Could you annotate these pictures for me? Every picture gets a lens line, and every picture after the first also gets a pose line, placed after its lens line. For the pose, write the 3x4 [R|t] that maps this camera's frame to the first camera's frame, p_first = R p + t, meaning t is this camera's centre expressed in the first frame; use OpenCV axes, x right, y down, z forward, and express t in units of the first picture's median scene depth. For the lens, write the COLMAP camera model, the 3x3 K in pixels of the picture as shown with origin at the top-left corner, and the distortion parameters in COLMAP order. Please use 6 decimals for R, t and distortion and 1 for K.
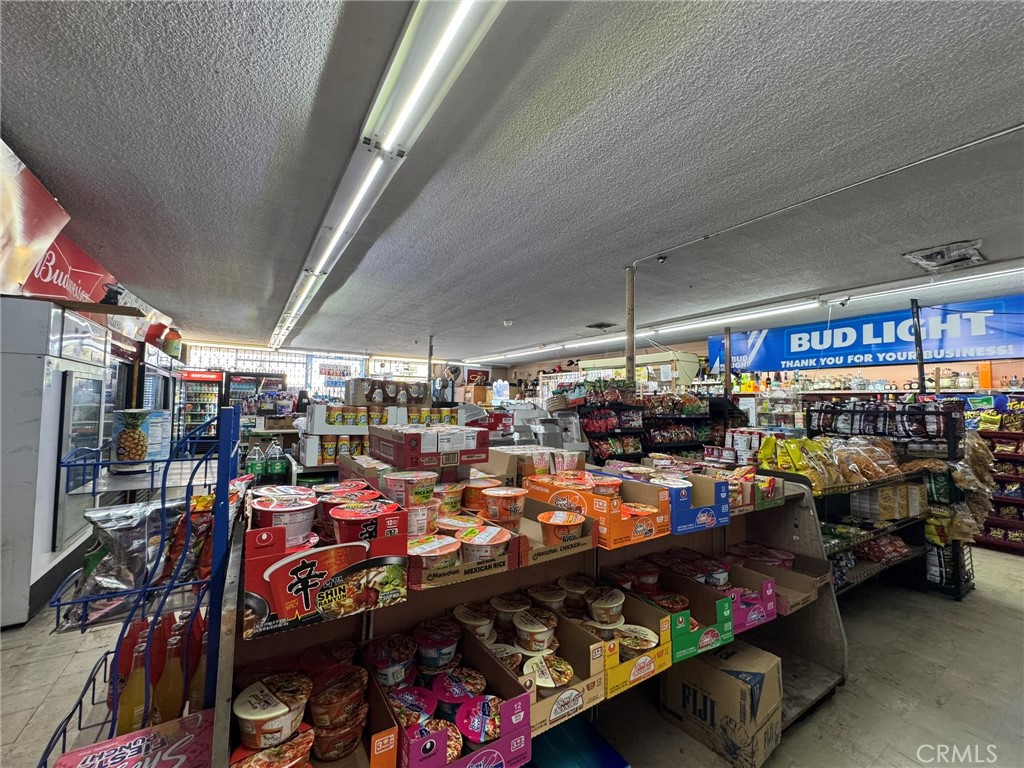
lens RADIAL K [[409.7, 0, 511.7], [0, 409.7, 382.2], [0, 0, 1]] dist [-0.003904, 0.000579]
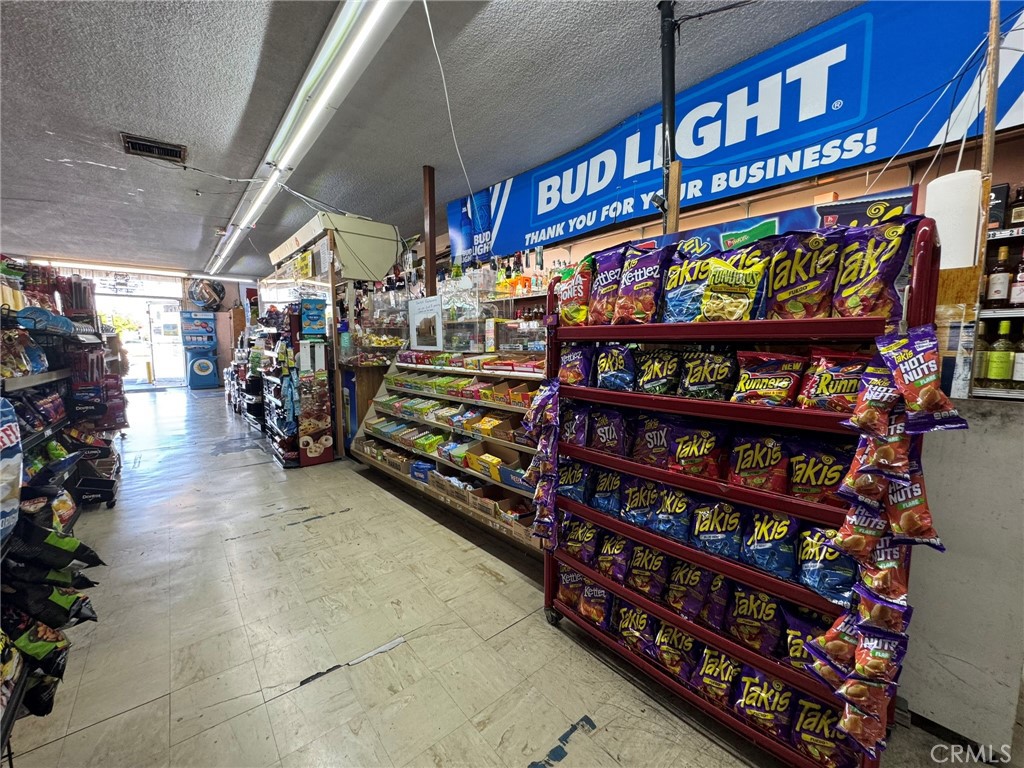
lens RADIAL K [[409.7, 0, 513.2], [0, 409.7, 382.2], [0, 0, 1]] dist [-0.003904, 0.000579]
pose [[0.992537, -0.023517, 0.119653, 1.163697], [0.006175, 0.989662, 0.143289, 0.137991], [-0.121786, -0.141480, 0.982421, 0.870643]]
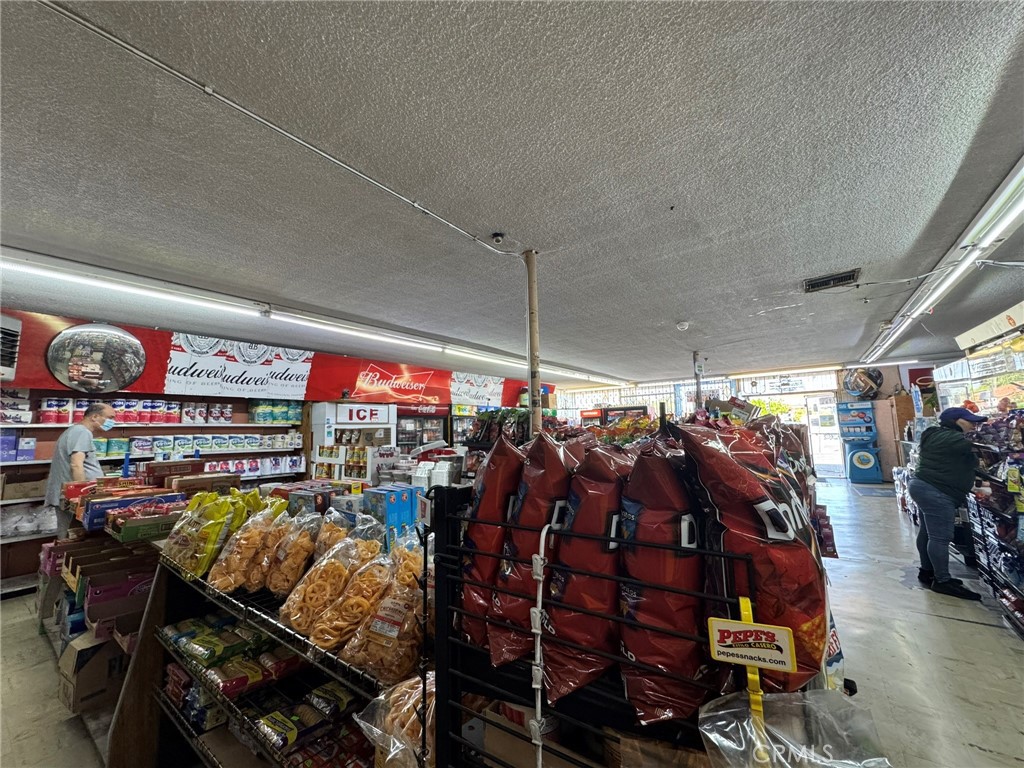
lens RADIAL K [[409.7, 0, 511.2], [0, 409.7, 382.9], [0, 0, 1]] dist [-0.003904, 0.000579]
pose [[0.352723, -0.132984, -0.926230, 1.109336], [0.081597, 0.990450, -0.111131, 0.037809], [0.932163, -0.036379, 0.360206, 0.829843]]
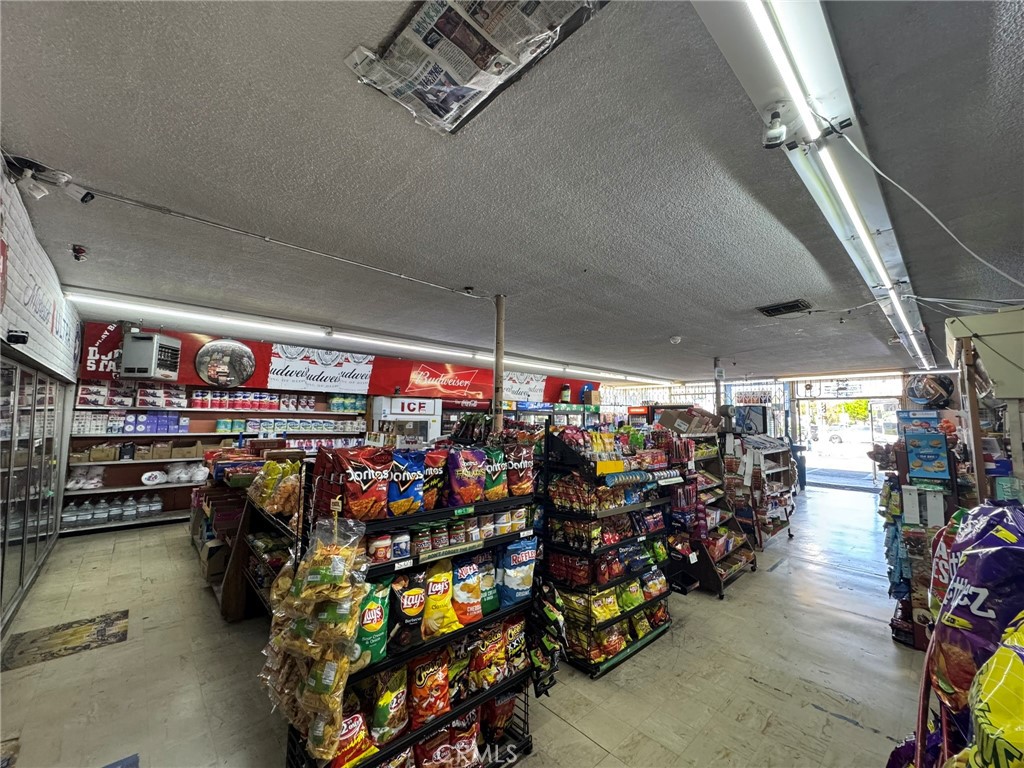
lens RADIAL K [[409.7, 0, 512.0], [0, 409.7, 382.8], [0, 0, 1]] dist [-0.003904, 0.000579]
pose [[0.169152, -0.100056, -0.980498, 1.459646], [0.038174, 0.994752, -0.094925, 0.021016], [0.984850, -0.021373, 0.172084, 1.021884]]
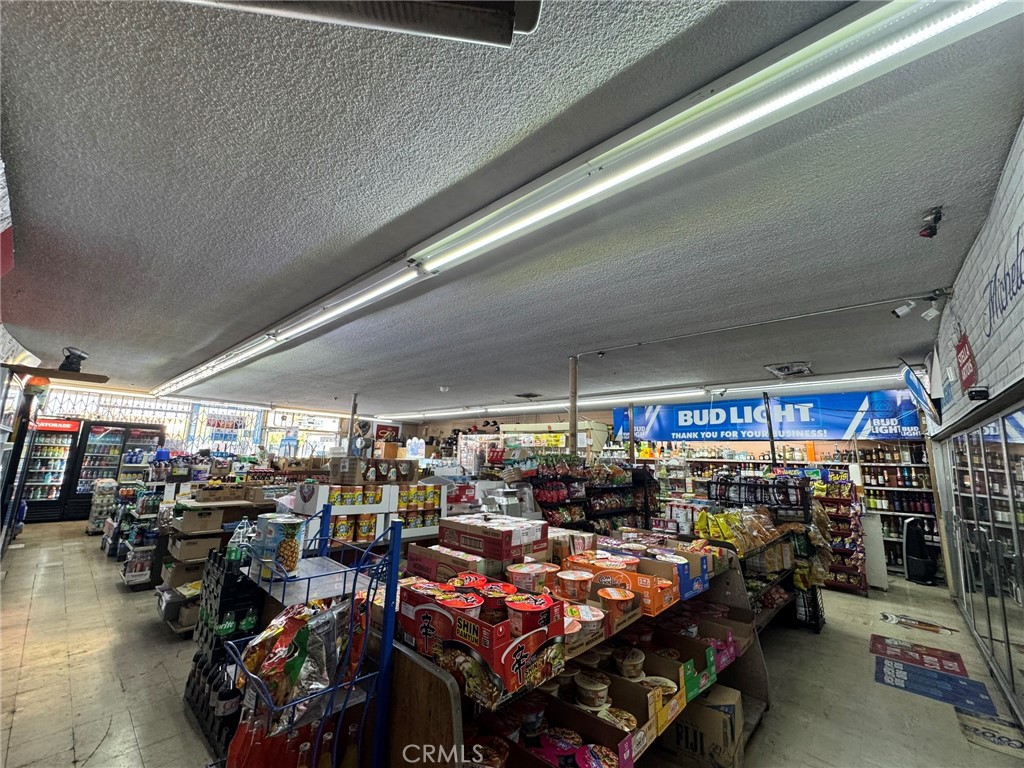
lens RADIAL K [[409.7, 0, 512.0], [0, 409.7, 382.6], [0, 0, 1]] dist [-0.003904, 0.000579]
pose [[0.966292, 0.060864, 0.250149, -0.203838], [-0.028882, 0.991147, -0.129591, -0.058088], [-0.255822, 0.117998, 0.959495, -0.093417]]
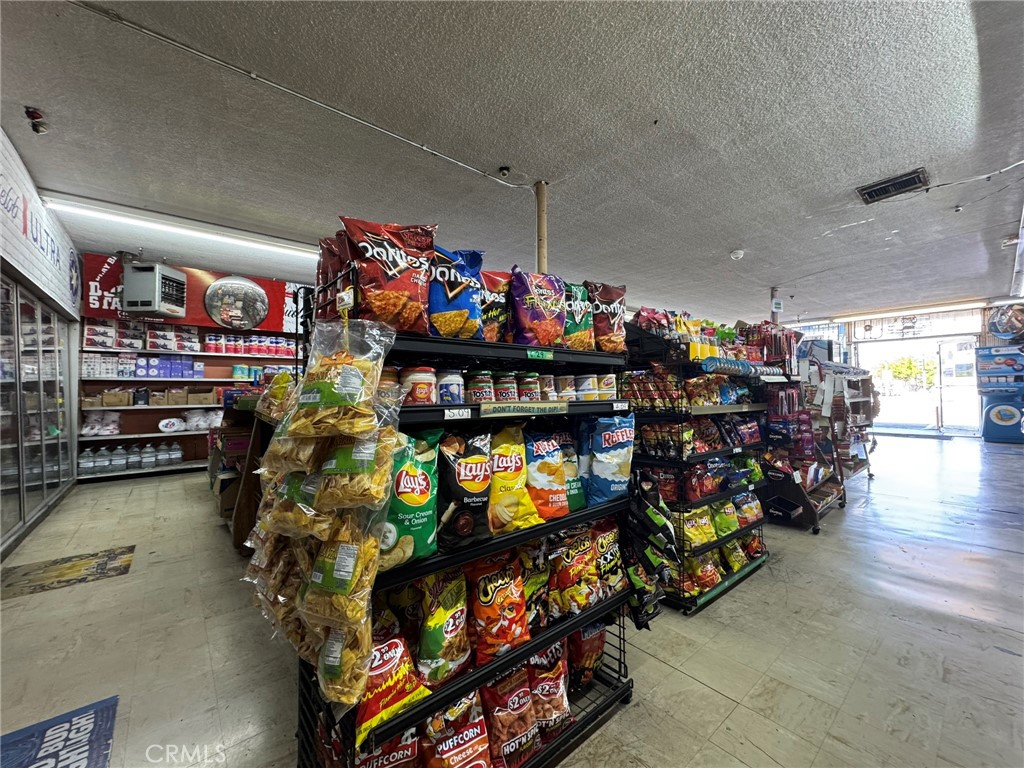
lens RADIAL K [[409.7, 0, 511.8], [0, 409.7, 382.9], [0, 0, 1]] dist [-0.003904, 0.000579]
pose [[0.120170, -0.036509, -0.992082, 1.272895], [0.059370, 0.997799, -0.029528, 0.155787], [0.990977, -0.055351, 0.122073, 0.983186]]
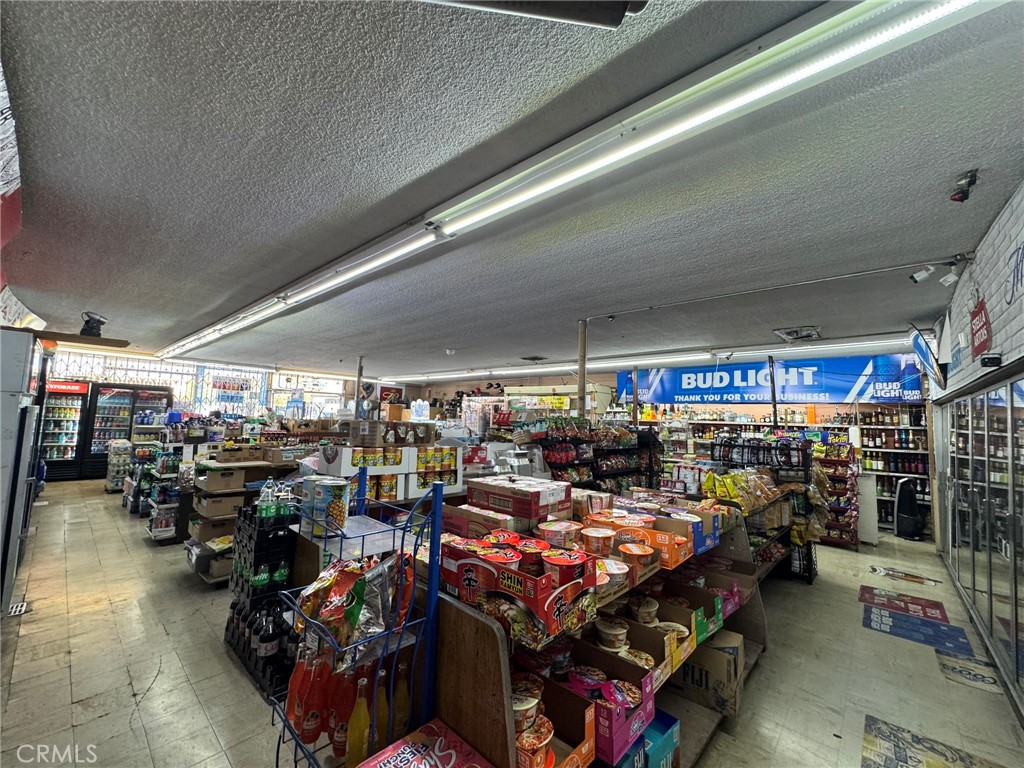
lens RADIAL K [[409.7, 0, 512.0], [0, 409.7, 382.7], [0, 0, 1]] dist [-0.003904, 0.000579]
pose [[0.965822, 0.038965, 0.256261, -0.239108], [-0.030637, 0.998867, -0.036413, -0.062603], [-0.257389, 0.027317, 0.965922, -0.094943]]
